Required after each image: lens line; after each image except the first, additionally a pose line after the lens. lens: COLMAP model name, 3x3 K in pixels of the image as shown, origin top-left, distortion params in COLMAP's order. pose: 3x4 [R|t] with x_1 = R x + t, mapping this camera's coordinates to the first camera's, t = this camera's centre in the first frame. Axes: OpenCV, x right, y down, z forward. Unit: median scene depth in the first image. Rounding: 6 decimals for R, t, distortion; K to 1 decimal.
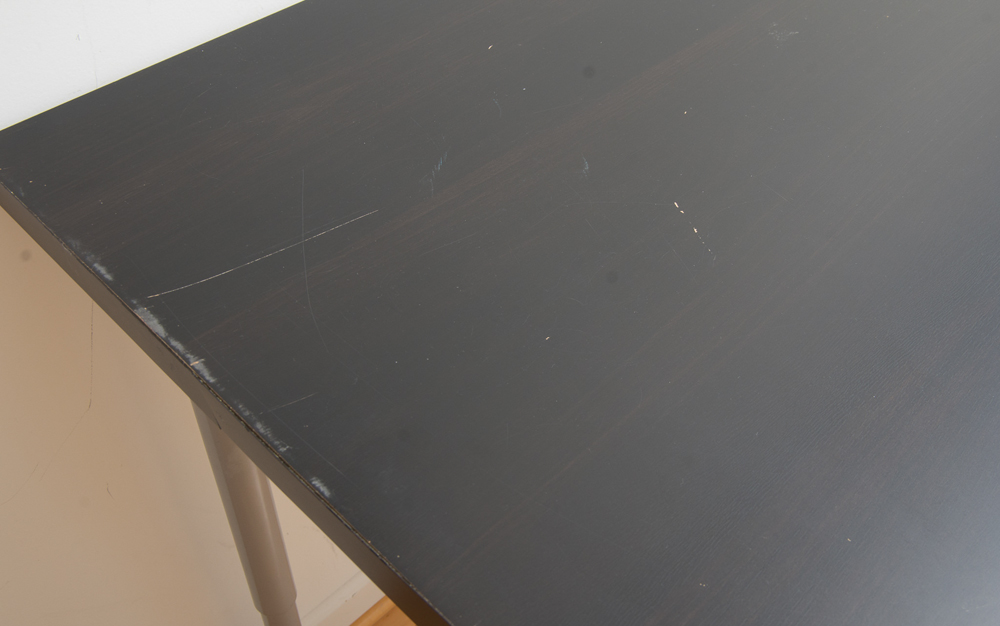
lens RADIAL K [[1058.8, 0, 500.1], [0, 1058.8, 313.2], [0, 0, 1]] dist [0.001923, 0.000000]
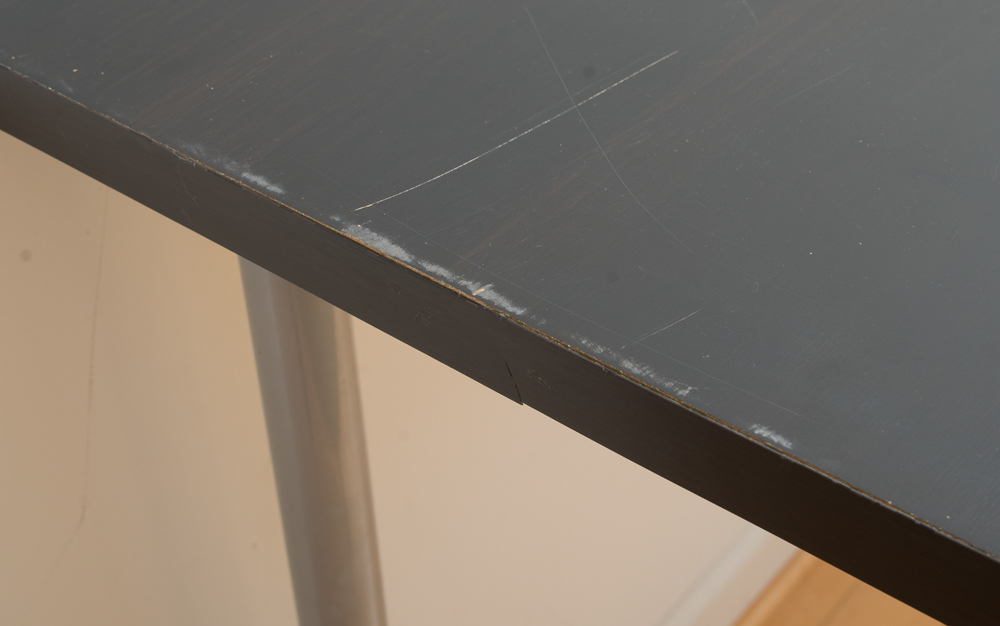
lens RADIAL K [[1926.5, 0, 499.9], [0, 1926.5, 312.8], [0, 0, 1]] dist [0.143541, 0.000000]
pose [[0.992565, -0.109883, 0.052342, -0.332629], [0.114390, 0.989098, -0.092737, 0.160129], [-0.041581, 0.098035, 0.994314, -0.078143]]
